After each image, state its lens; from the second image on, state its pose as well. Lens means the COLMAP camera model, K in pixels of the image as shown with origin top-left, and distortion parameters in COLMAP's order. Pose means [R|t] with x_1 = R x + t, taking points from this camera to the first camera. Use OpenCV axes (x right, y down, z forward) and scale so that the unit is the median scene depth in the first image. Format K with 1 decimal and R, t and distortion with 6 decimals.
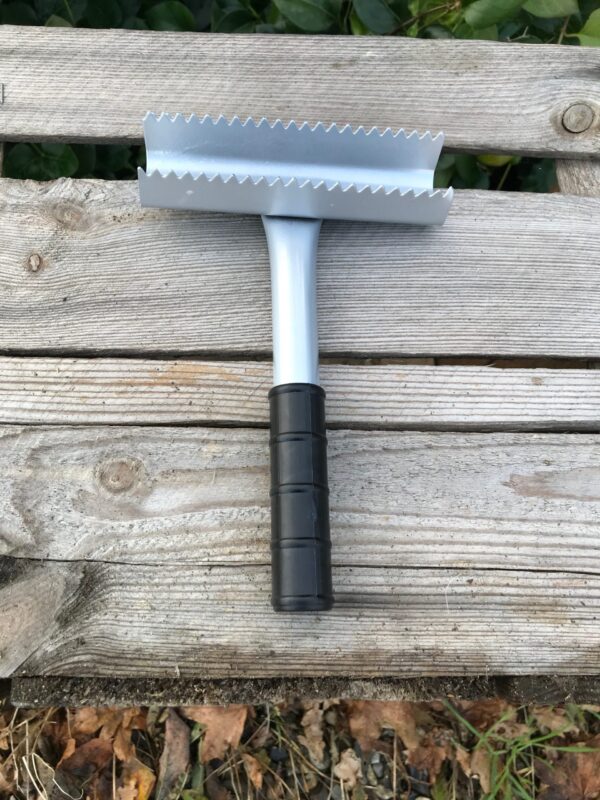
lens RADIAL K [[637.1, 0, 313.8], [0, 637.1, 397.5], [0, 0, 1]] dist [-0.006371, 0.012709]
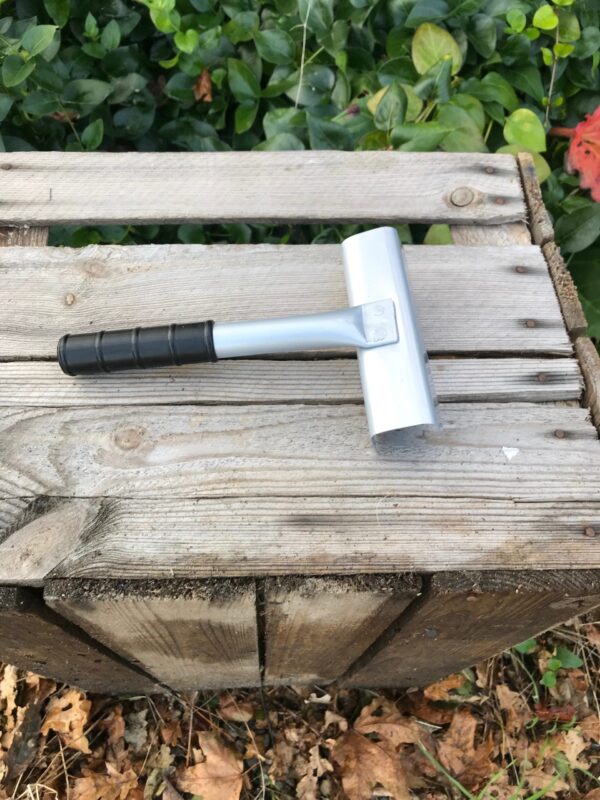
lens RADIAL K [[622.4, 0, 316.7], [0, 622.4, 402.6], [0, 0, 1]] dist [0.031577, -0.078815]
pose [[0.999042, -0.041304, 0.014467, 0.071519], [0.043431, 0.976446, -0.211347, 0.342826], [-0.005397, 0.211773, 0.977304, -0.298422]]
